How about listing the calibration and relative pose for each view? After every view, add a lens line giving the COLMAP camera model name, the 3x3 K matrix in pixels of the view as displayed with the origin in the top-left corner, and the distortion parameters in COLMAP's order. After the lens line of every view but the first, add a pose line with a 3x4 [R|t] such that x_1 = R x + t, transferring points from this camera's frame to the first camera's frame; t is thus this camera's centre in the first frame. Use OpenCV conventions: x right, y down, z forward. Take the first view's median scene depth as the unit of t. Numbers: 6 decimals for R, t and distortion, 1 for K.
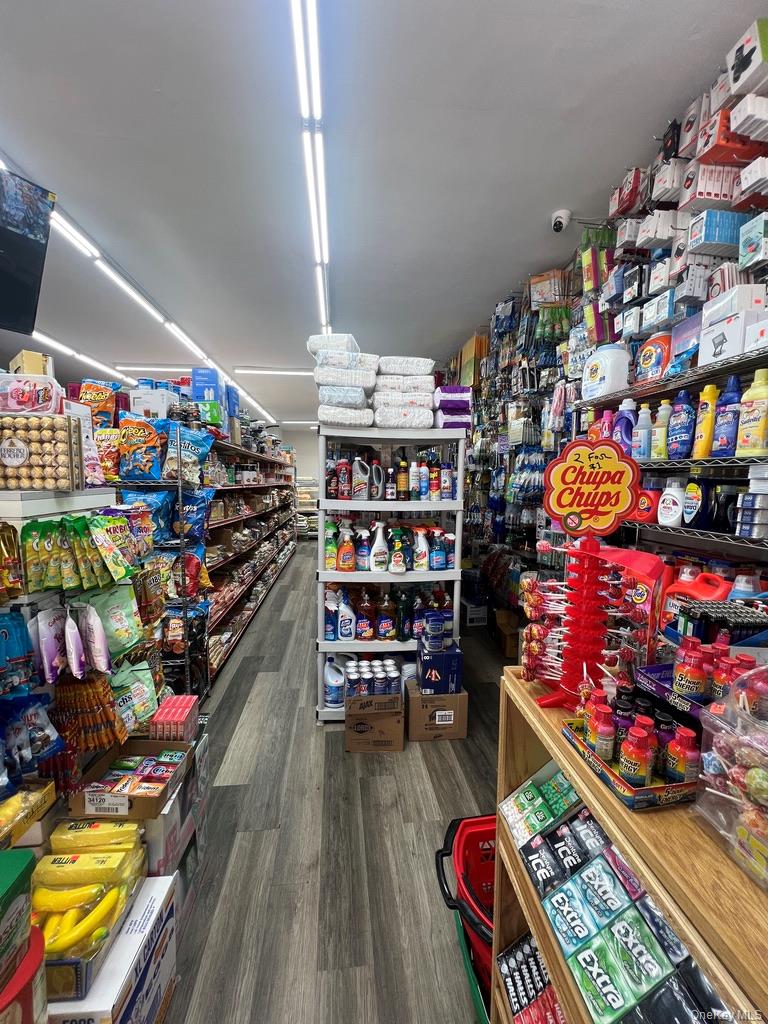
lens RADIAL K [[409.9, 0, 384.0], [0, 409.9, 512.0], [0, 0, 1]] dist [-0.000622, -0.000364]
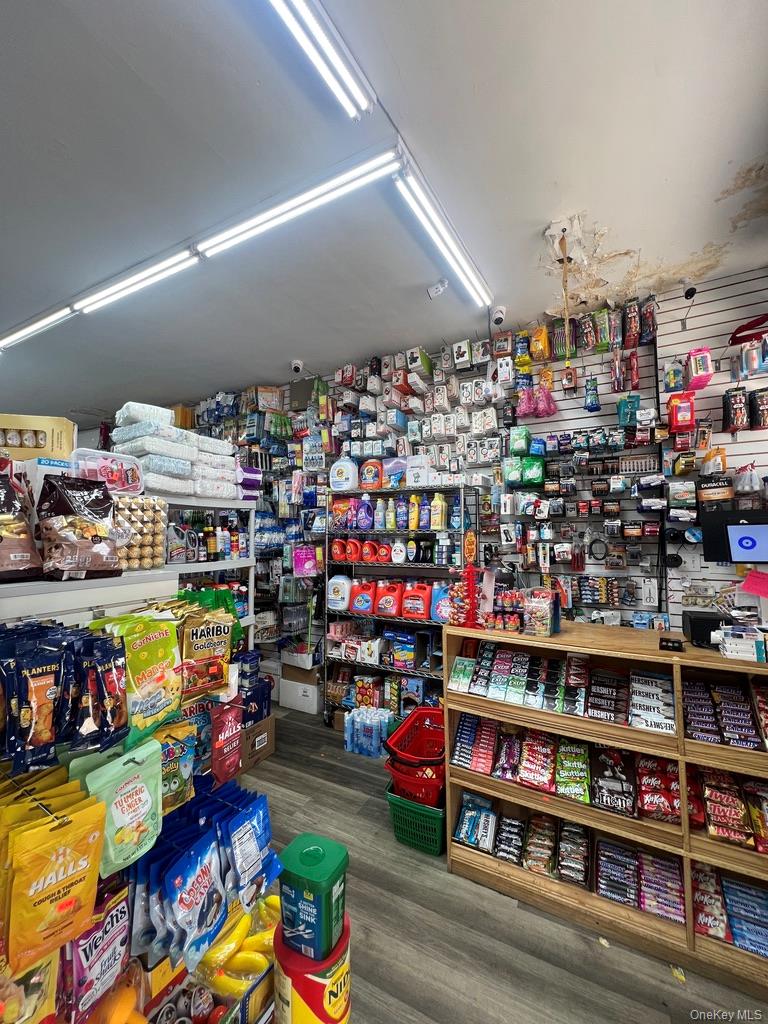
lens RADIAL K [[409.9, 0, 384.0], [0, 409.9, 512.0], [0, 0, 1]] dist [-0.000622, -0.000364]
pose [[0.560485, 0.028045, 0.827690, -0.734162], [0.078083, 0.993185, -0.086527, -0.033339], [-0.824476, 0.113125, 0.554475, -0.034995]]
